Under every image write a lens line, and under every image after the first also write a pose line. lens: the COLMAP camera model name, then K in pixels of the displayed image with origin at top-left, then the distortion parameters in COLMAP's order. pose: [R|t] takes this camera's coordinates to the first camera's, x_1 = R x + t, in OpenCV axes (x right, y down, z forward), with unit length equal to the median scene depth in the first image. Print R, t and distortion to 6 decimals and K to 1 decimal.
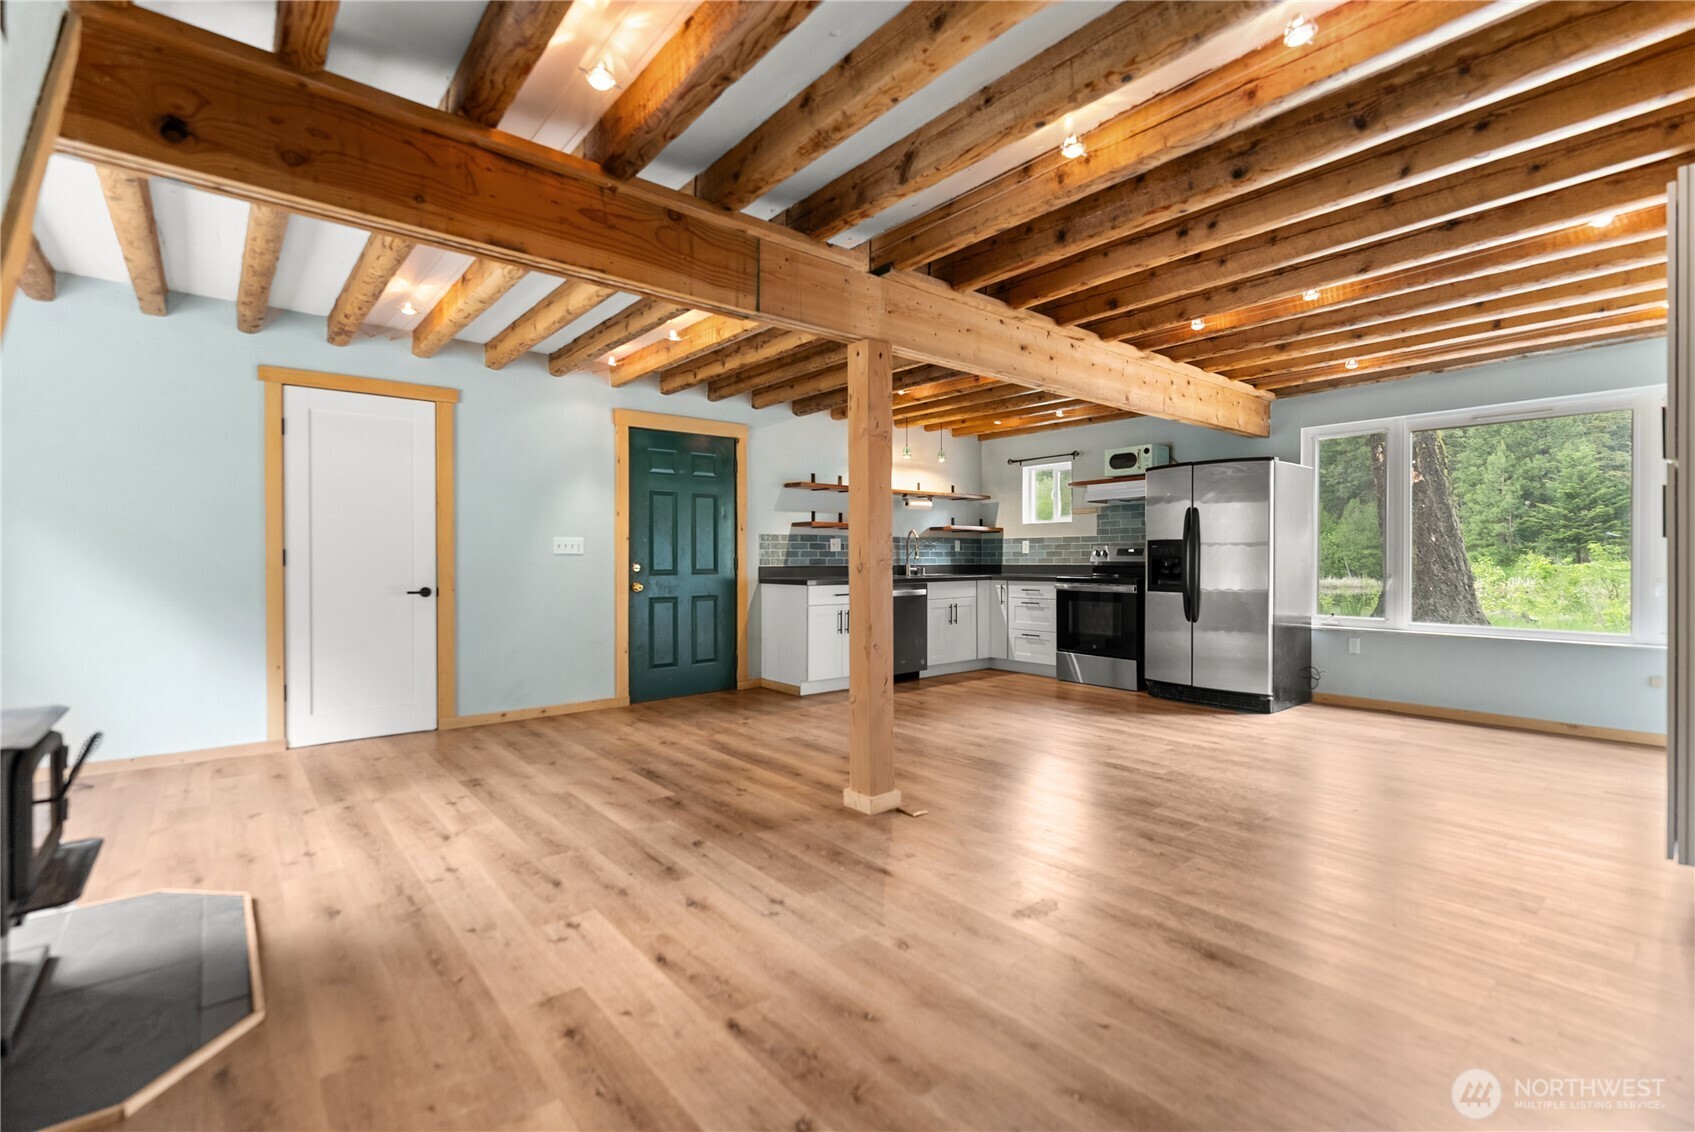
lens RADIAL K [[759.5, 0, 847.0], [0, 759.5, 563.9], [0, 0, 1]] dist [-0.001809, -0.000096]
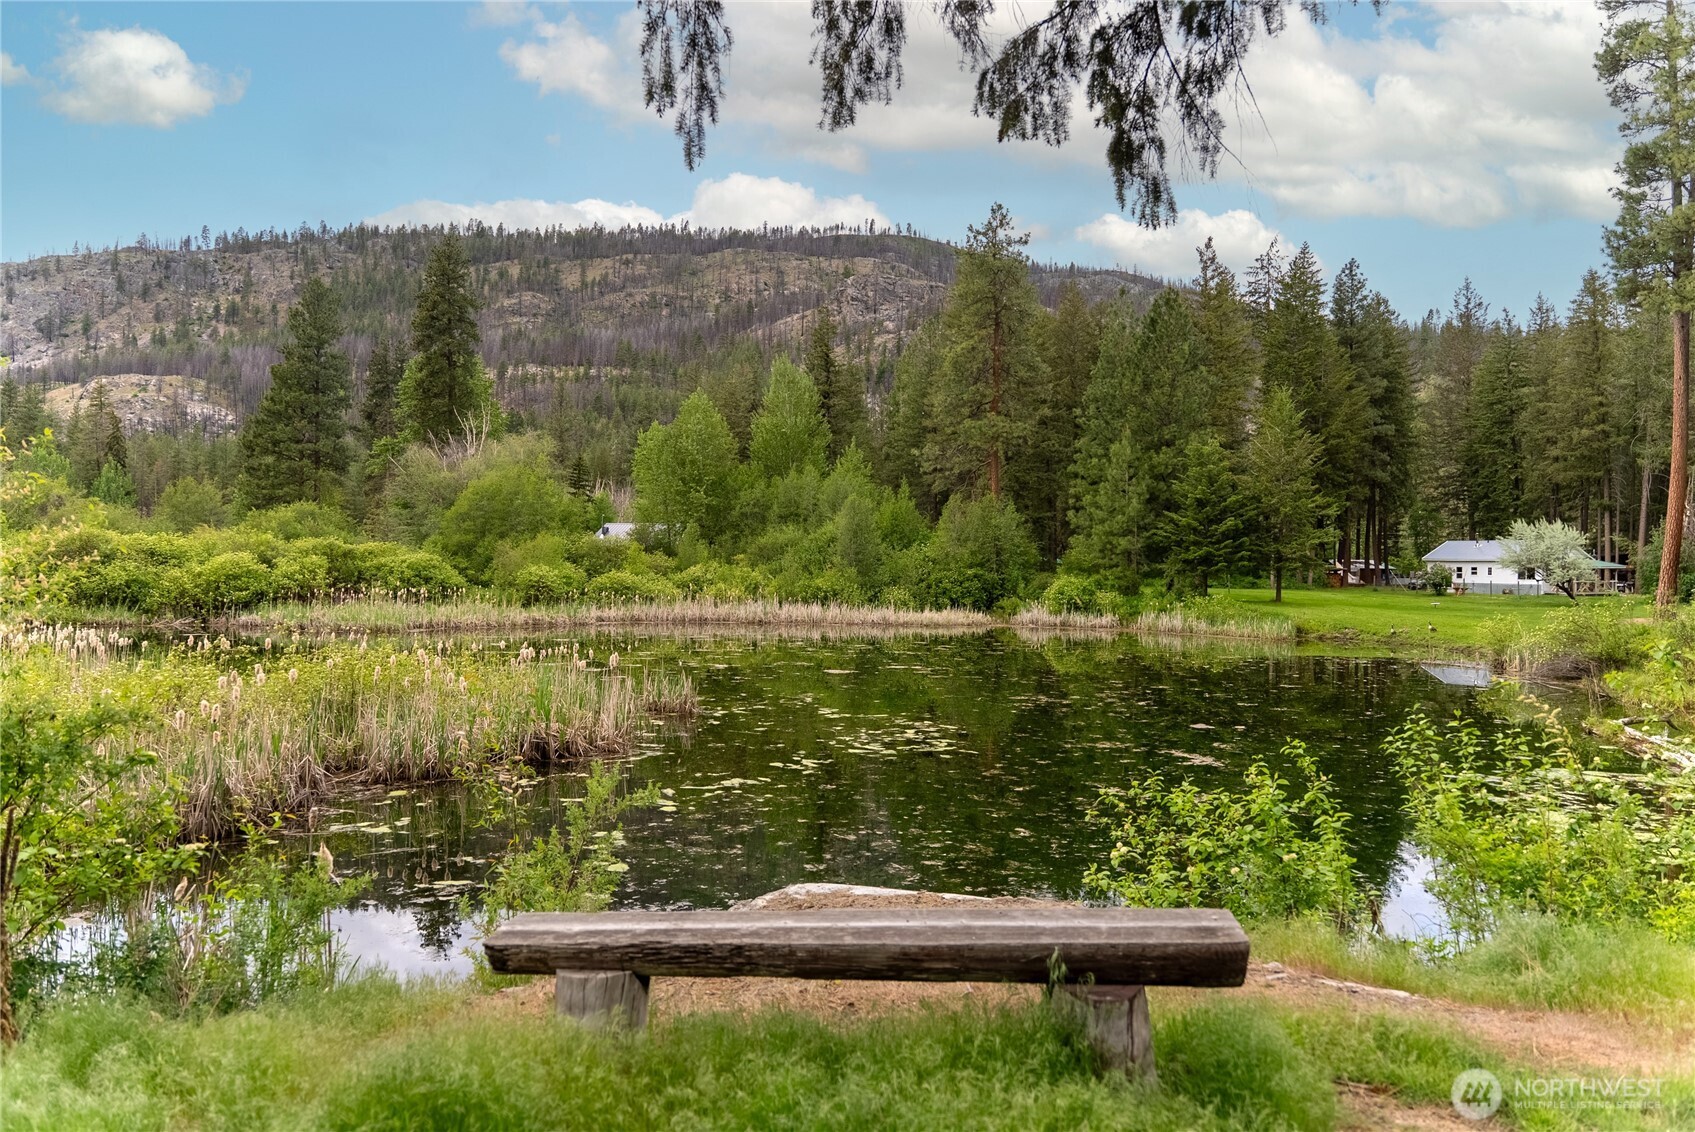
lens RADIAL K [[1149.6, 0, 847.4], [0, 1149.6, 581.7], [0, 0, 1]] dist [-0.012213, -0.003163]
pose [[0.864673, 0.011719, 0.502198, 0.762494], [-0.013474, 0.999909, -0.000135, -0.065478], [-0.502154, -0.006649, 0.864753, 1.822601]]
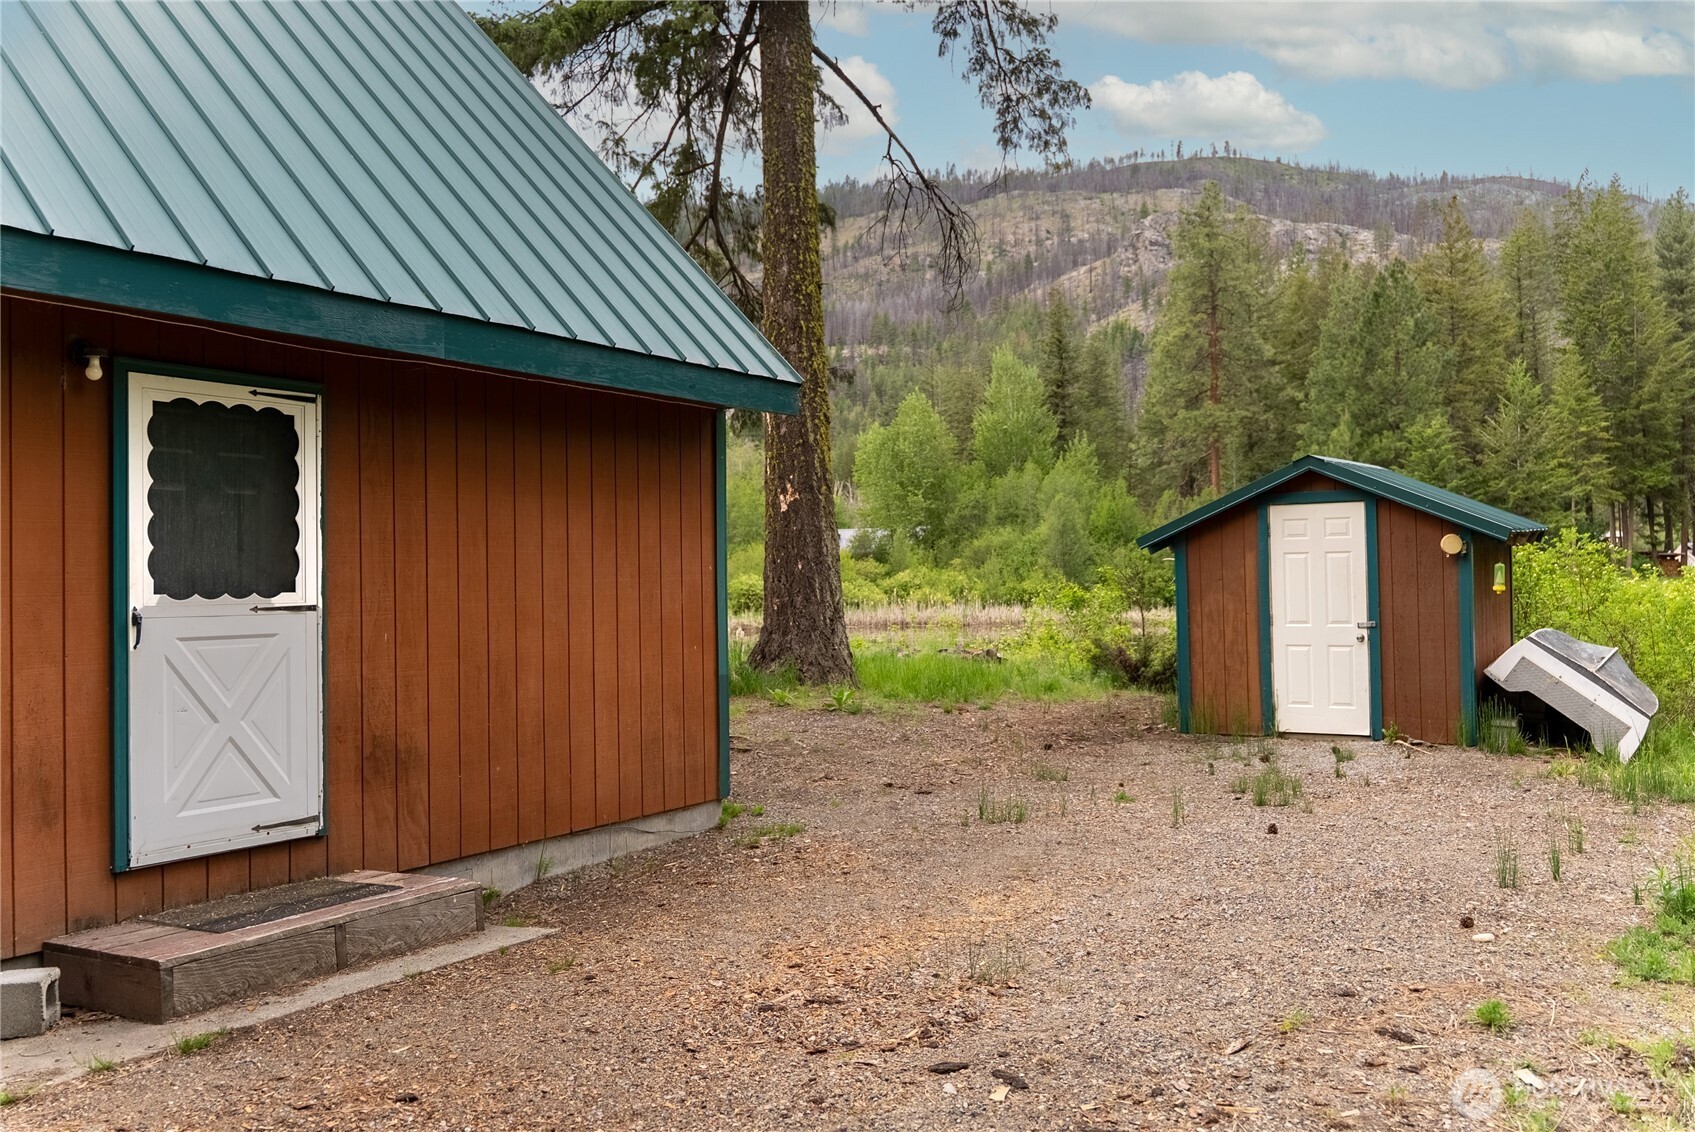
lens RADIAL K [[1387.6, 0, 847.5], [0, 1387.6, 566.0], [0, 0, 1]] dist [-0.002728, -0.003658]
pose [[0.954840, -0.006233, 0.297055, 0.518974], [0.012232, 0.999757, -0.018339, -0.005723], [-0.296869, 0.021144, 0.954684, -0.796648]]
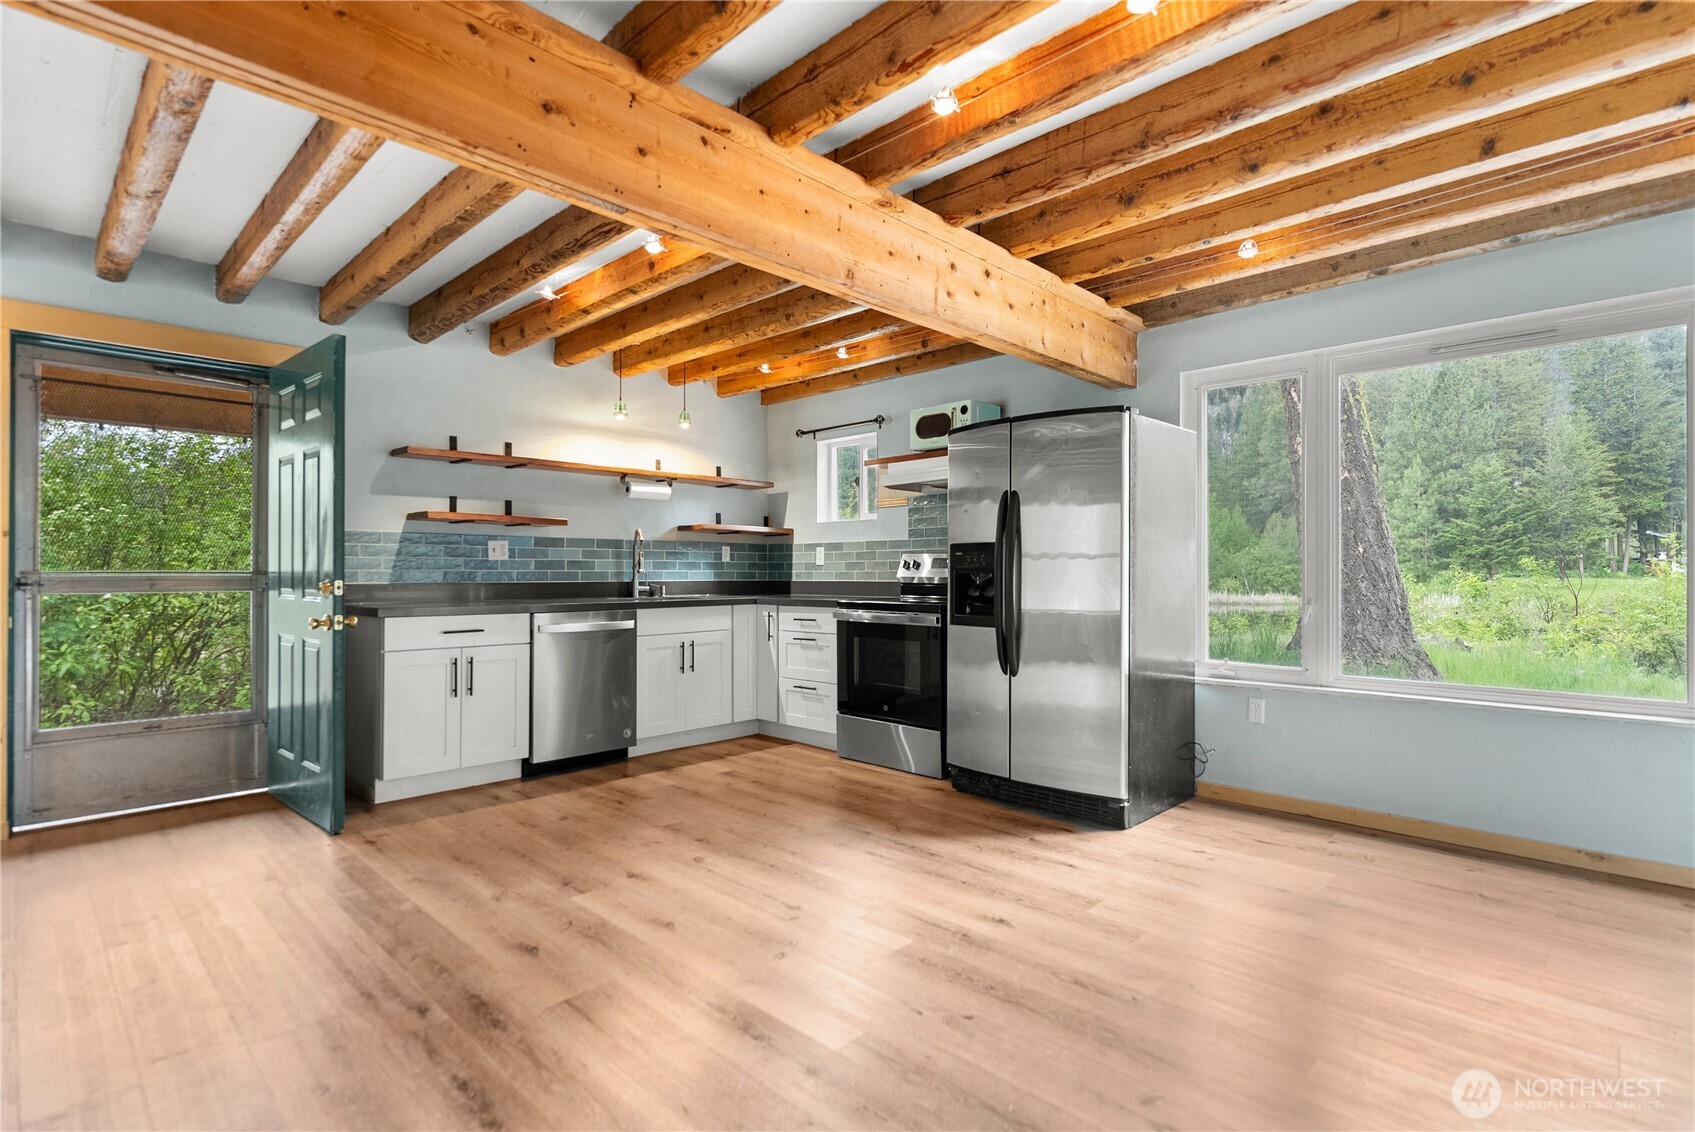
lens RADIAL K [[818.9, 0, 850.6], [0, 818.9, 569.8], [0, 0, 1]] dist [0.001186, -0.000070]
pose [[0.994089, 0.003058, 0.108525, 0.211263], [-0.001883, 0.999938, -0.010935, -0.001735], [-0.108552, 0.010666, 0.994034, 0.292688]]
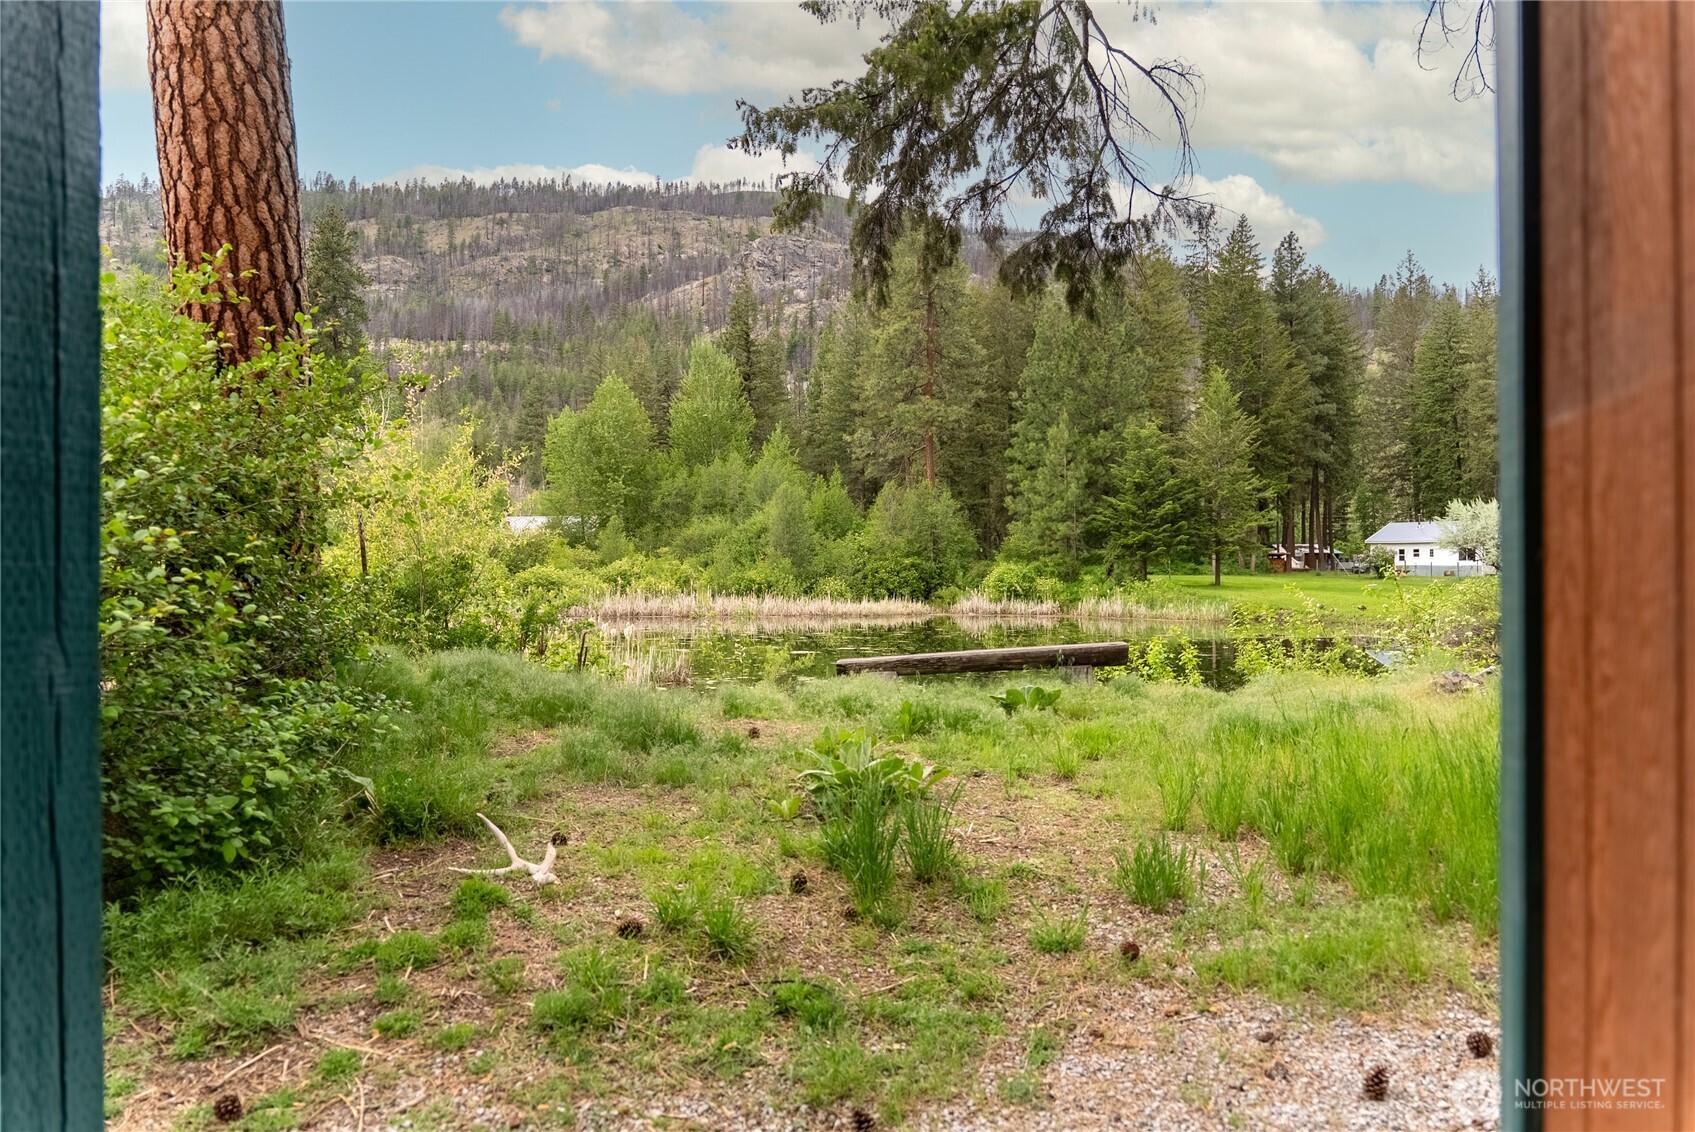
lens RADIAL K [[1280.6, 0, 849.4], [0, 1280.6, 591.5], [0, 0, 1]] dist [-0.004239, -0.002656]
pose [[0.826247, -0.008508, 0.563244, 0.082960], [0.003924, 0.999949, 0.009347, 0.000941], [-0.563295, -0.005513, 0.826238, 1.144313]]
